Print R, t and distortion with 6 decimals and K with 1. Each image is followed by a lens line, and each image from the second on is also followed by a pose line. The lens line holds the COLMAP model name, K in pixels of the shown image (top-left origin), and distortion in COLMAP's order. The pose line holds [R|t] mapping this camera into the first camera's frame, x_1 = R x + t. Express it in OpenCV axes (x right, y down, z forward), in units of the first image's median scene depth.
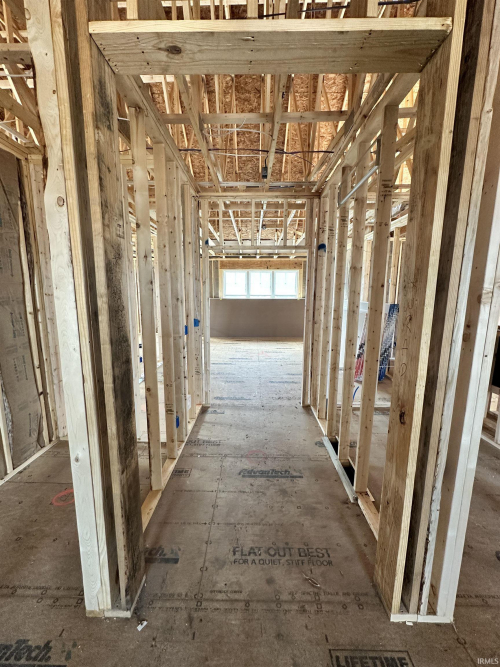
lens RADIAL K [[266.9, 0, 248.5], [0, 266.9, 335.6], [0, 0, 1]] dist [-0.002743, 0.000187]
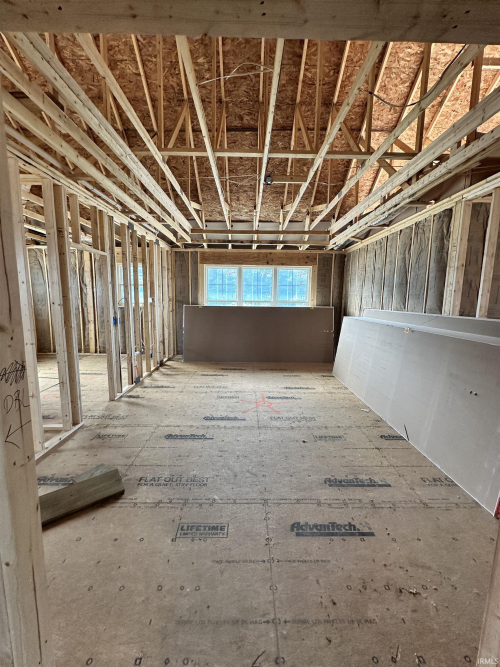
lens RADIAL K [[266.9, 0, 251.5], [0, 266.9, 337.7], [0, 0, 1]] dist [-0.002743, 0.000187]
pose [[0.999138, 0.006212, 0.041033, 0.000466], [-0.005716, 0.999909, -0.012202, -0.049956], [-0.041105, 0.011957, 0.999083, 0.316662]]
